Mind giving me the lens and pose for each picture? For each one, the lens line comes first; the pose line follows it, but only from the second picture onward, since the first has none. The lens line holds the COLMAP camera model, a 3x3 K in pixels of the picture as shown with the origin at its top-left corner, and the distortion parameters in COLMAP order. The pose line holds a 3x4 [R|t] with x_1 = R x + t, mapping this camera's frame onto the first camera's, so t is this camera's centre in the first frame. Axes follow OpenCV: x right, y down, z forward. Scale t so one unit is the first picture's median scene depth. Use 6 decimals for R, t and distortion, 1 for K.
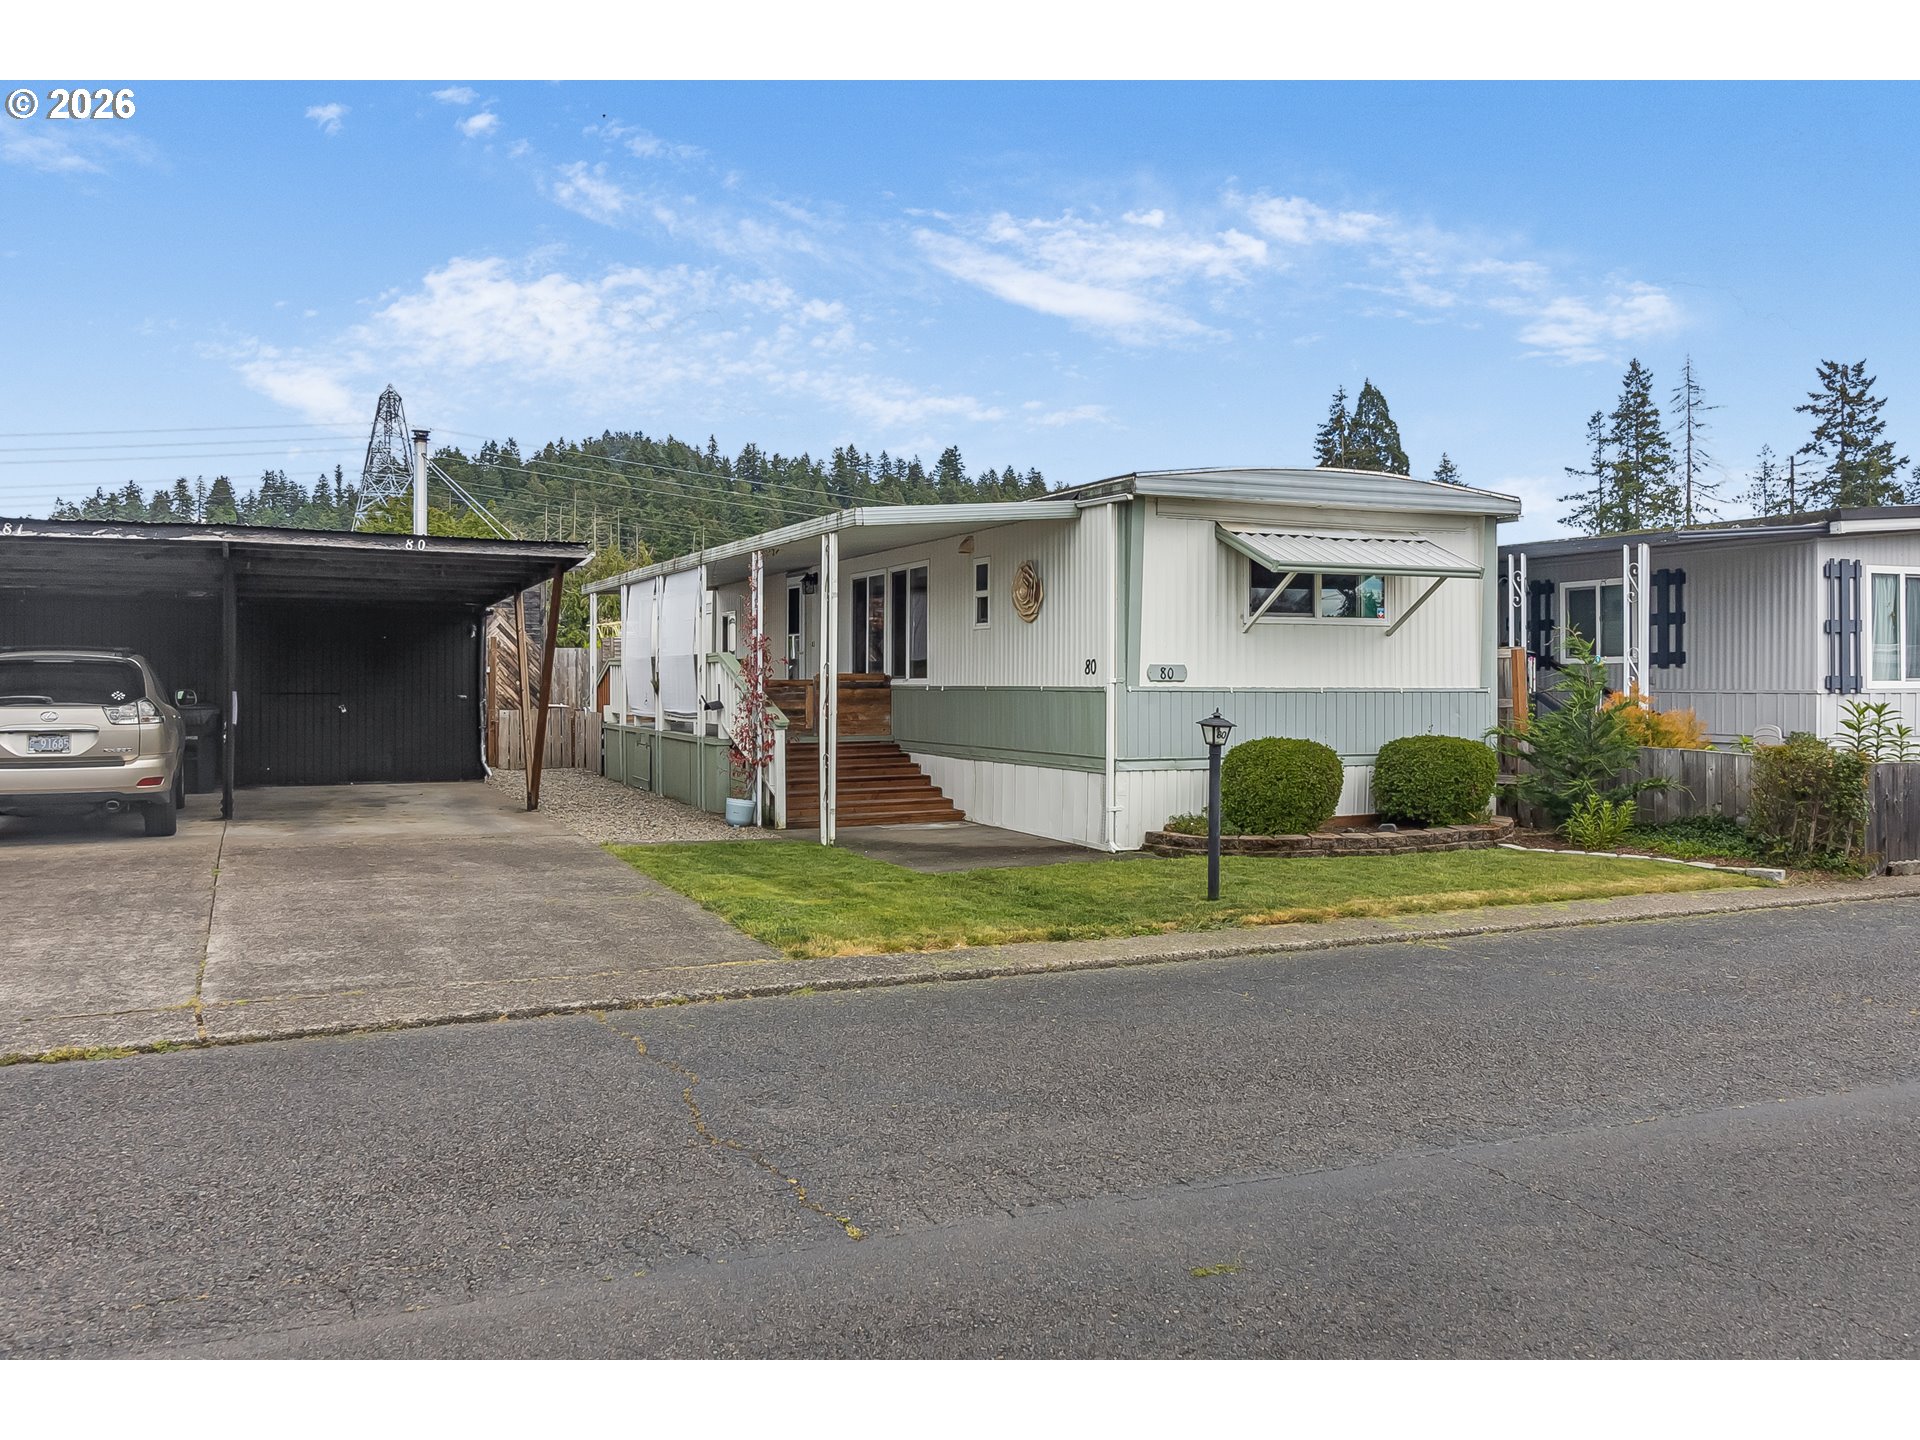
lens RADIAL K [[1551.5, 0, 967.6], [0, 1551.5, 673.6], [0, 0, 1]] dist [0.004263, 0.000674]
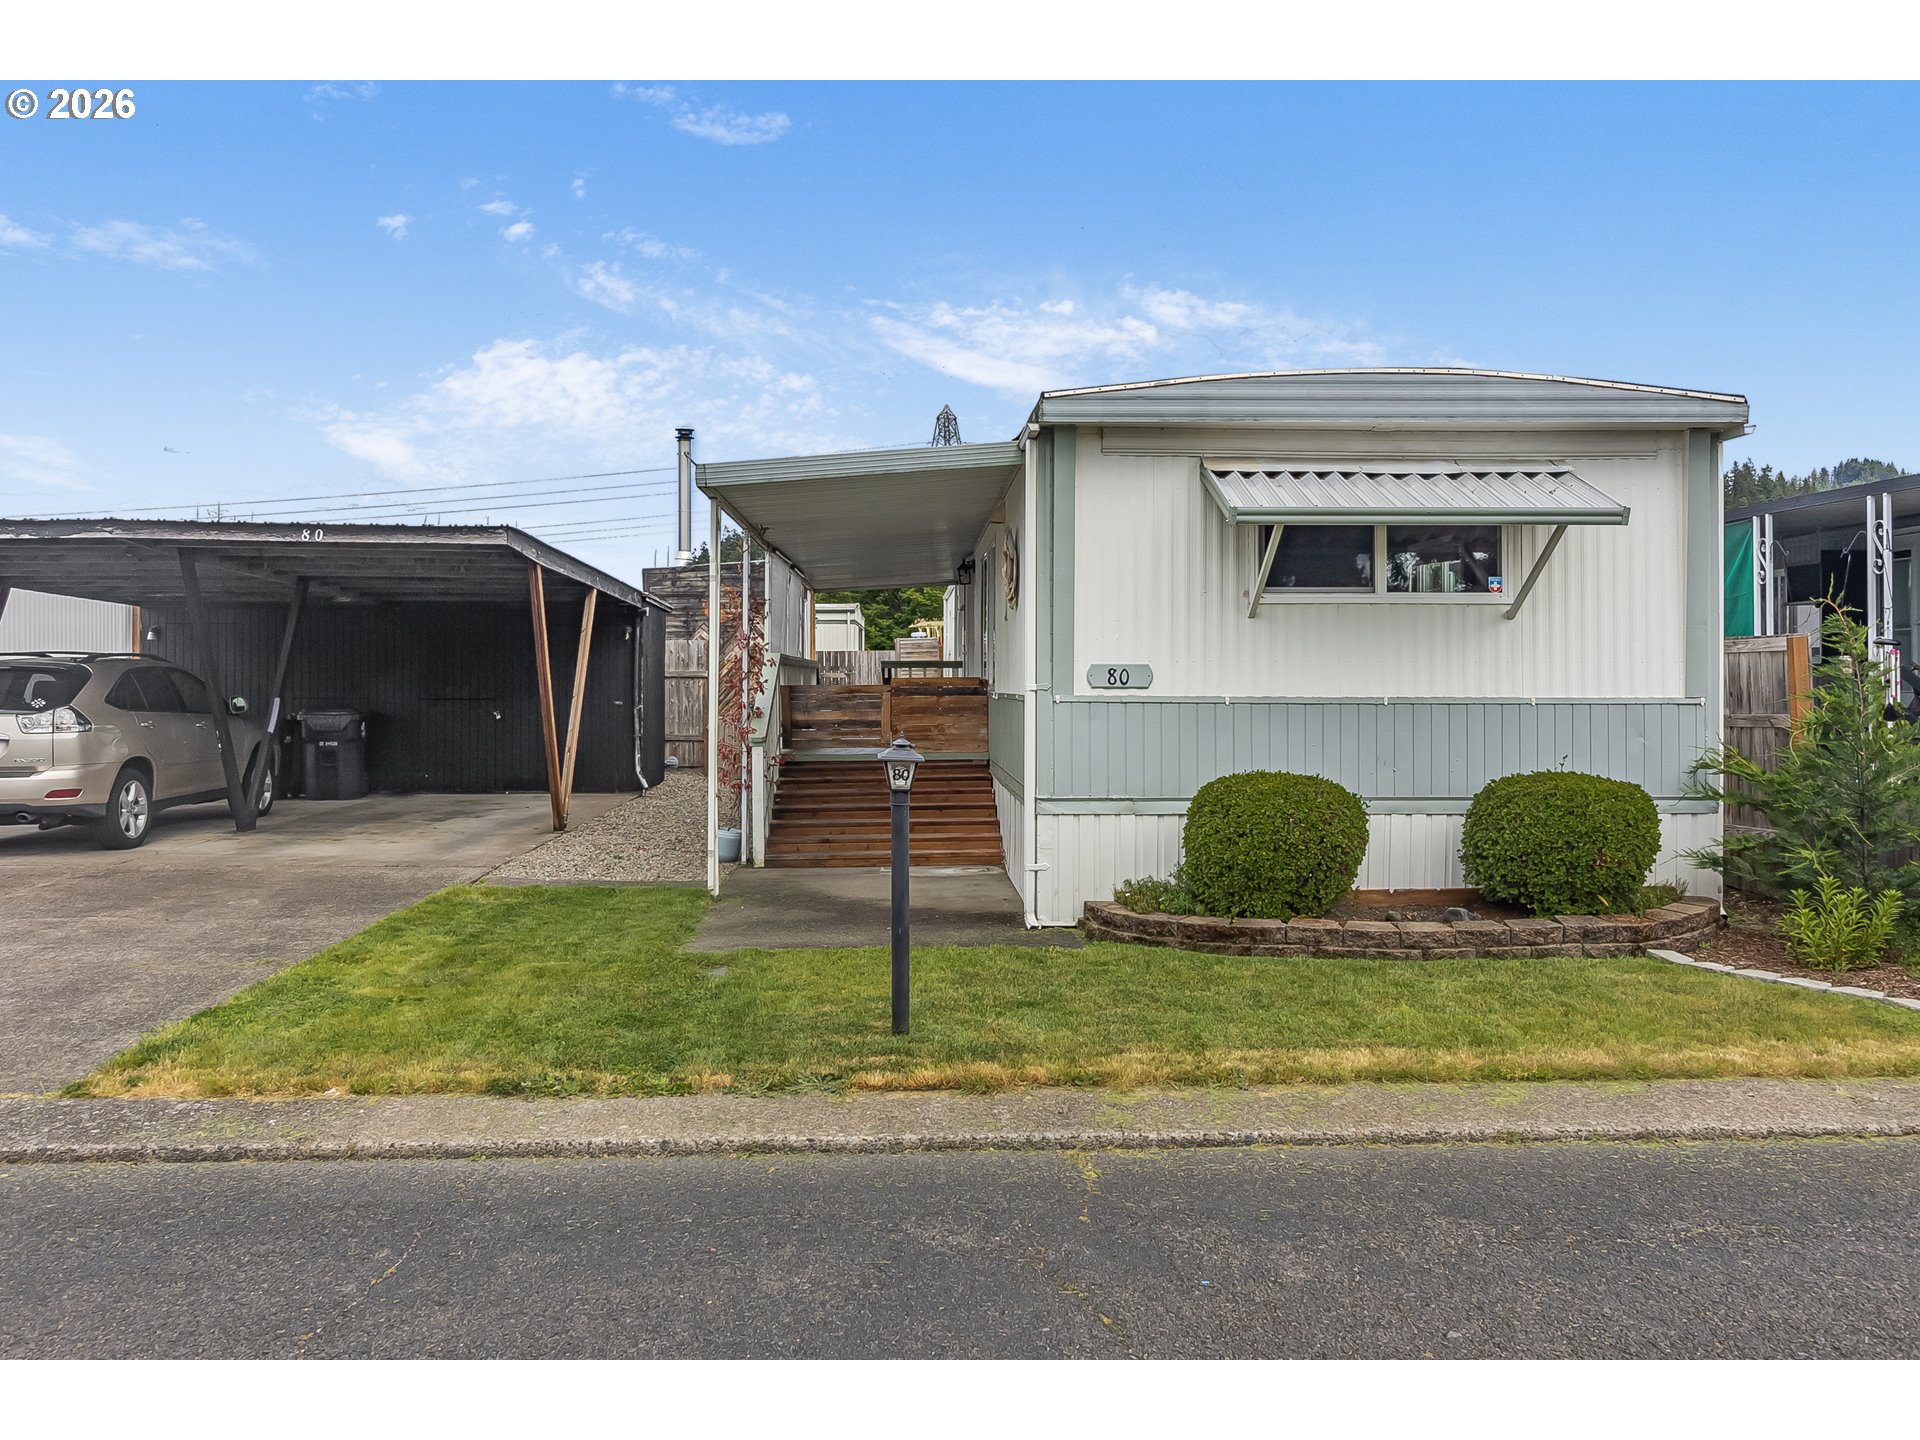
lens RADIAL K [[1527.5, 0, 964.7], [0, 1527.5, 661.9], [0, 0, 1]] dist [0.001602, 0.001907]
pose [[0.923732, -0.006632, -0.382982, 0.302492], [0.003047, 0.999946, -0.009966, -0.000134], [0.383027, 0.008039, 0.923702, 0.307415]]
